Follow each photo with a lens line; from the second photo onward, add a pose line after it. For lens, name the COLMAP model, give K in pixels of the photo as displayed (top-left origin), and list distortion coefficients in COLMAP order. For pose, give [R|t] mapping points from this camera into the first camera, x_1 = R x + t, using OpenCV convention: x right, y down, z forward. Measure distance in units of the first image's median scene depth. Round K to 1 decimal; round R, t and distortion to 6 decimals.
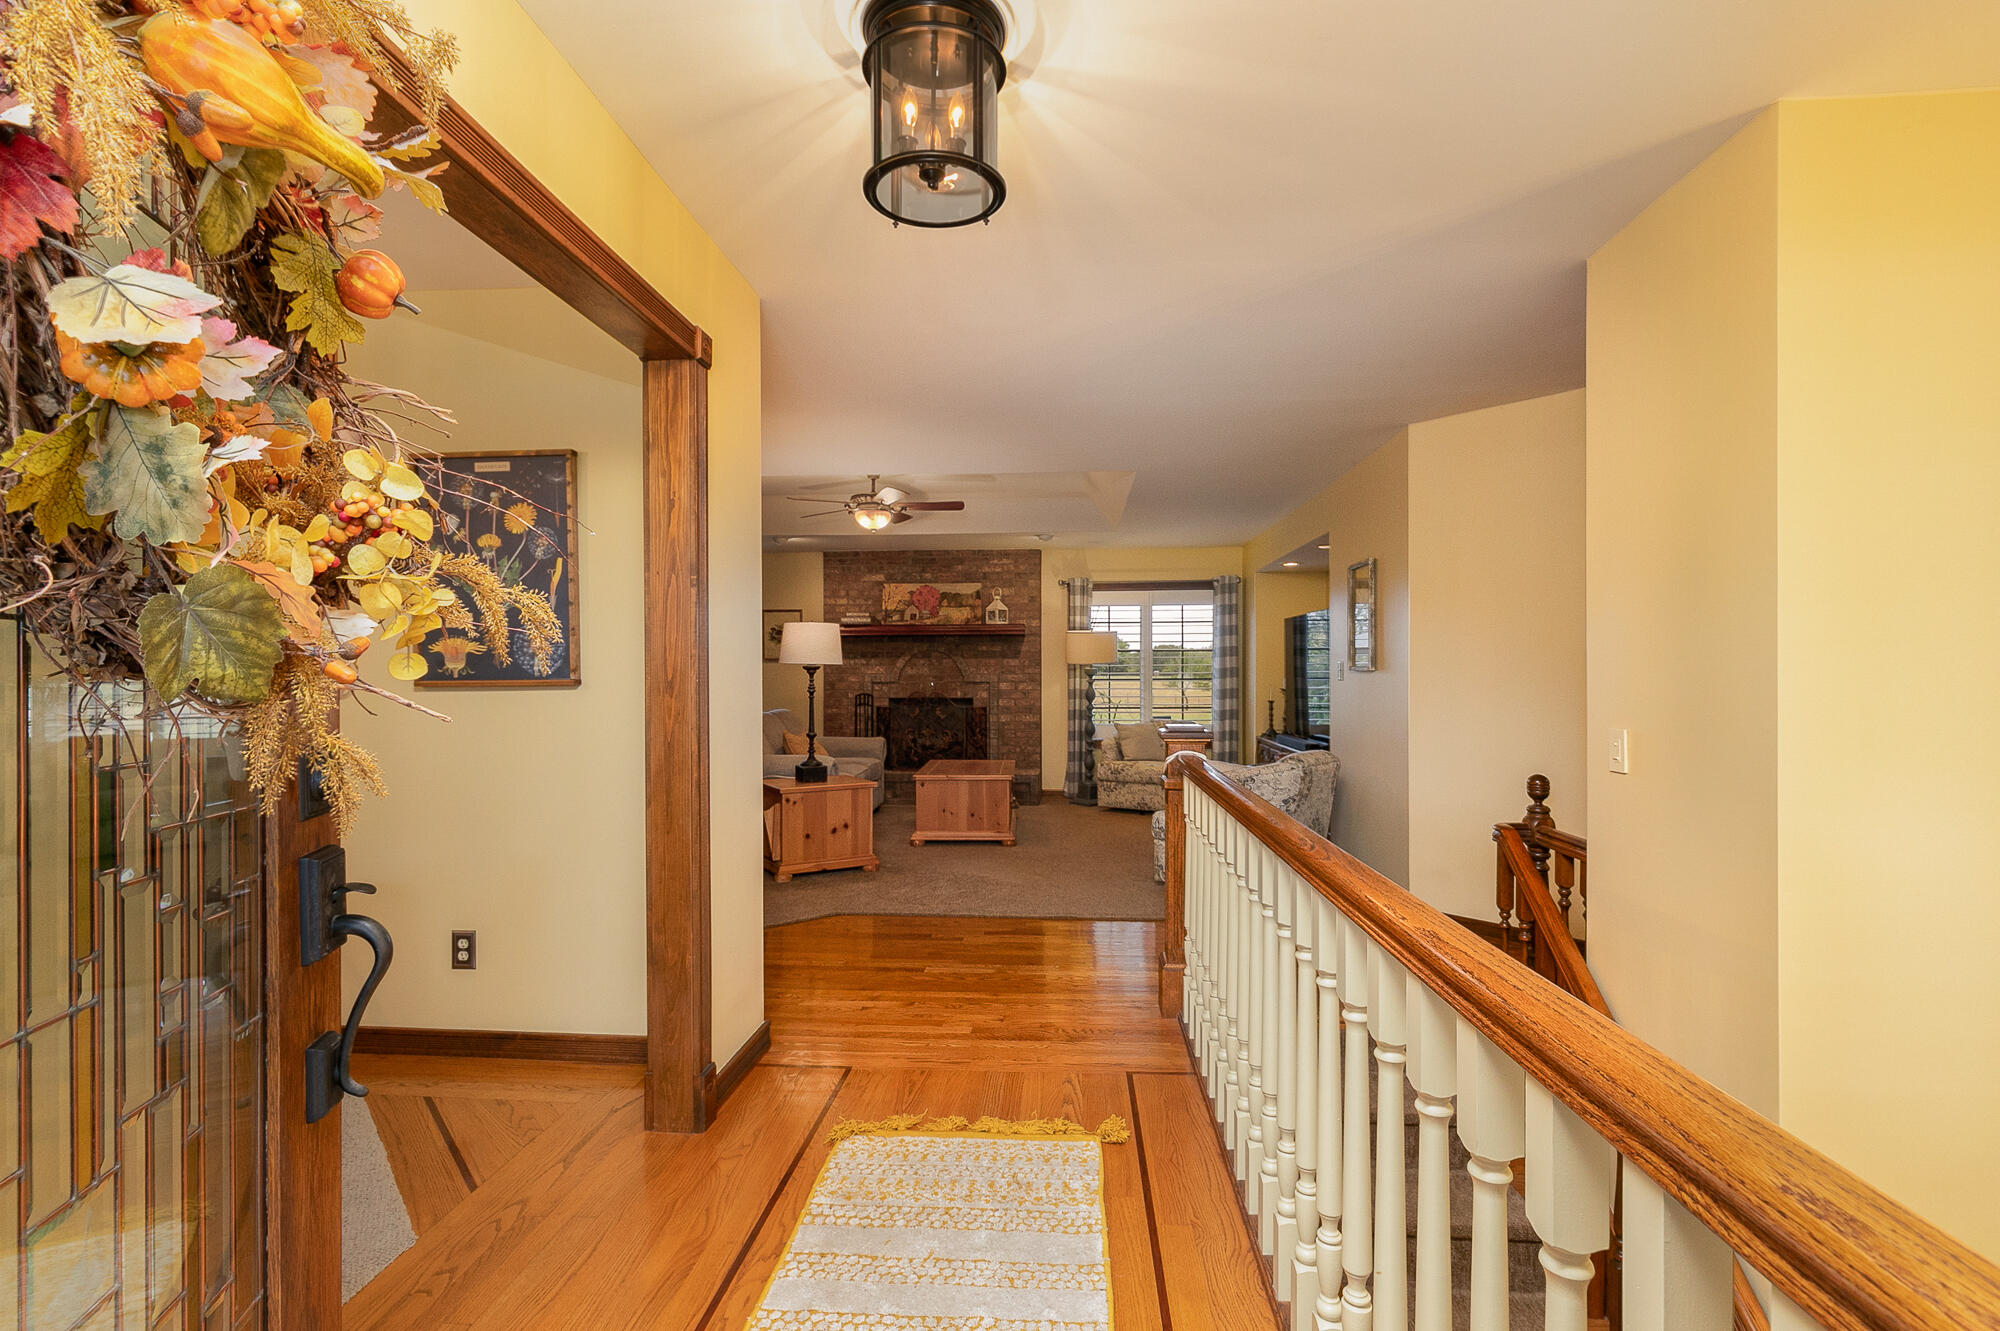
lens RADIAL K [[914.2, 0, 993.8], [0, 914.2, 658.7], [0, 0, 1]] dist [0.000727, 0.000154]
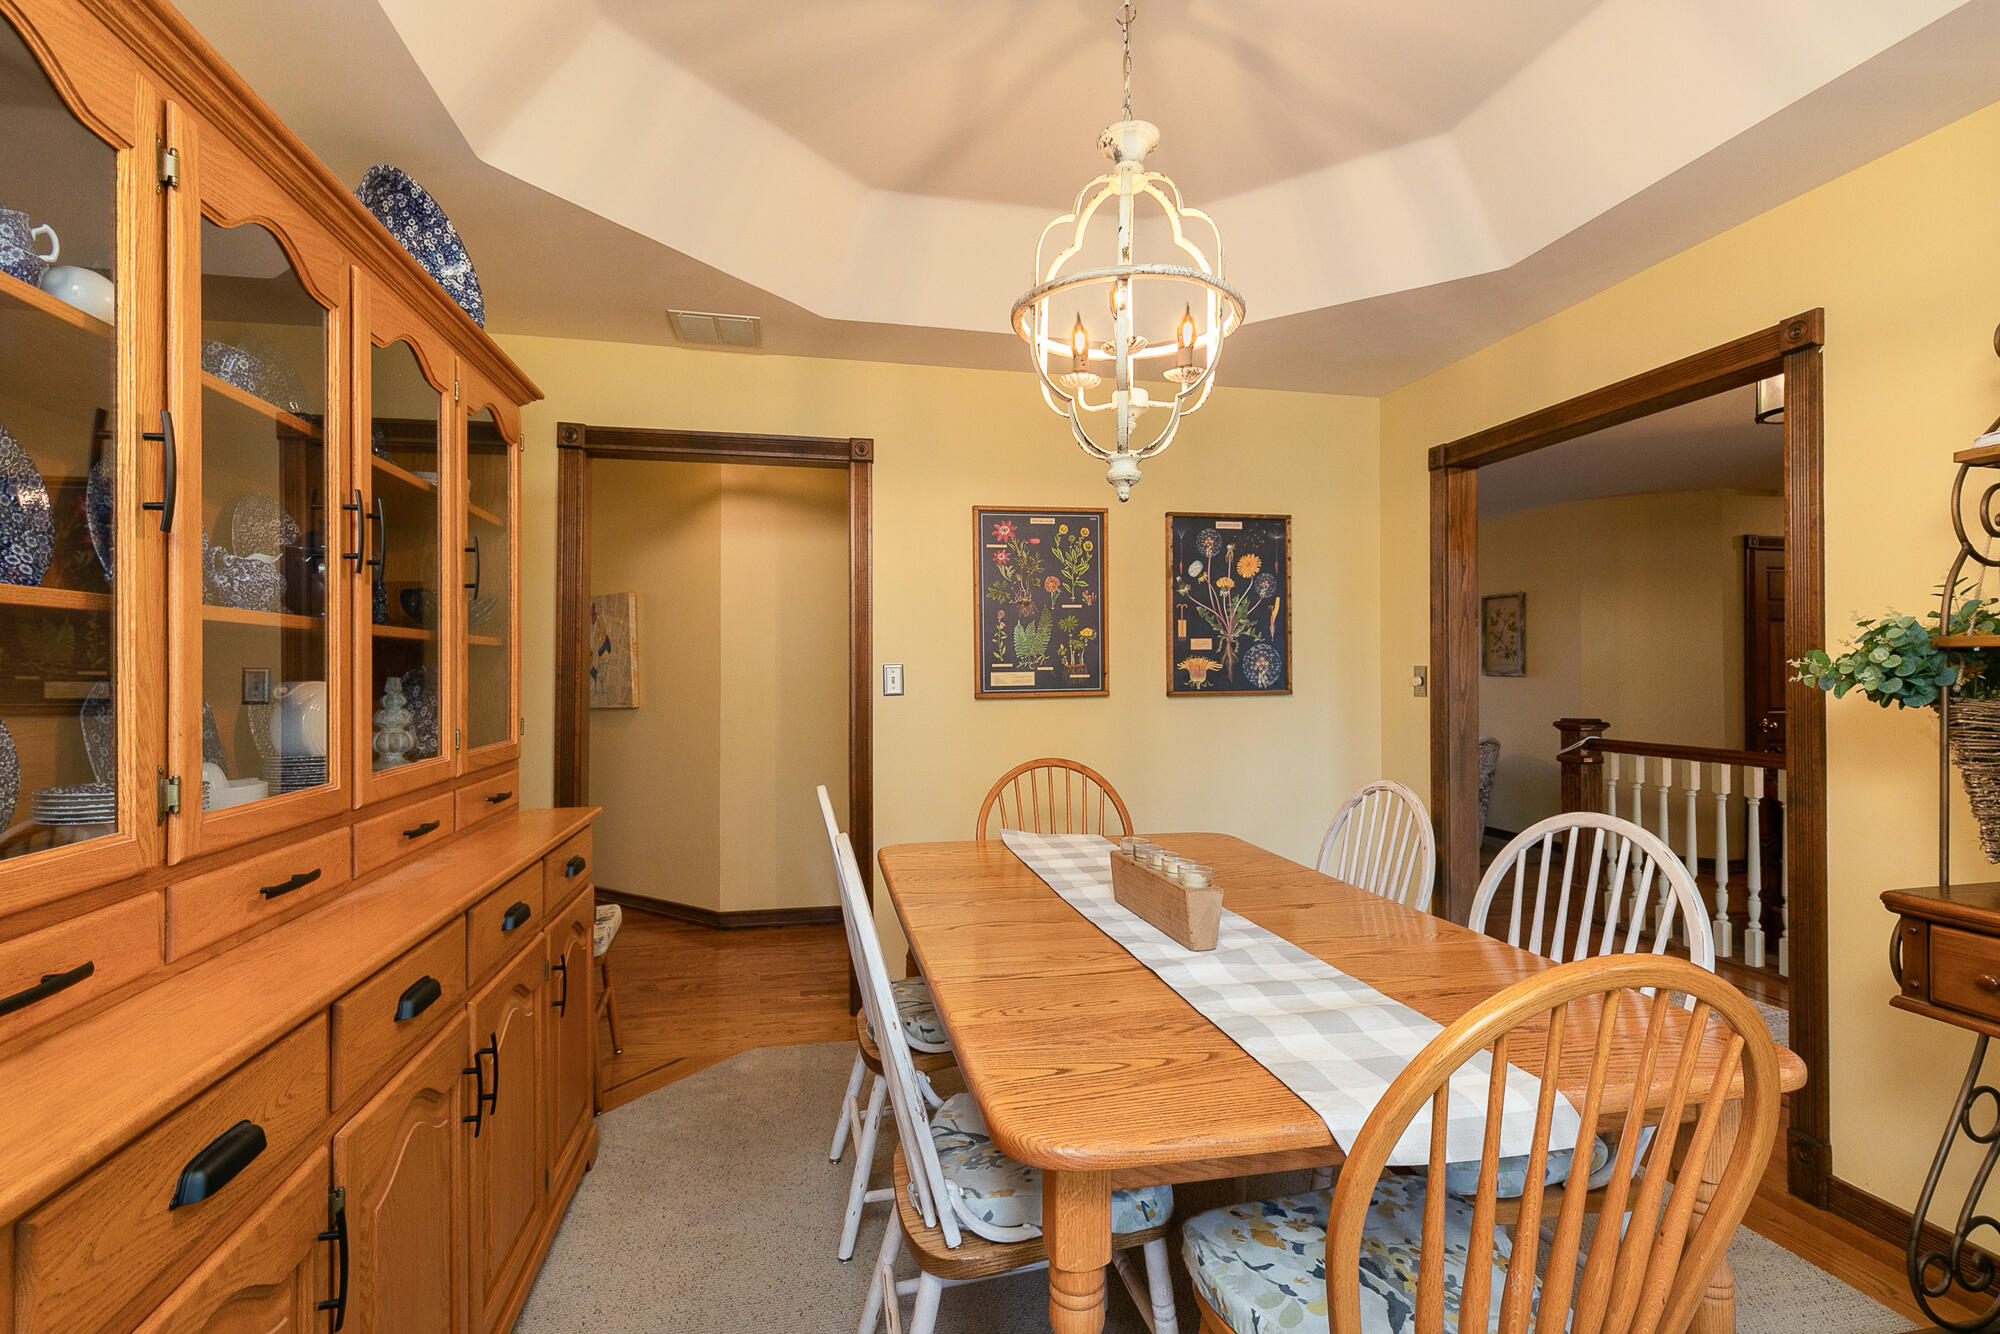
lens RADIAL K [[914.2, 0, 993.8], [0, 914.2, 660.2], [0, 0, 1]] dist [0.000727, 0.000154]
pose [[0.959756, 0.001560, 0.280832, -1.226915], [-0.001917, 0.999998, 0.000997, -0.020430], [-0.280830, -0.001495, 0.959756, -0.142634]]
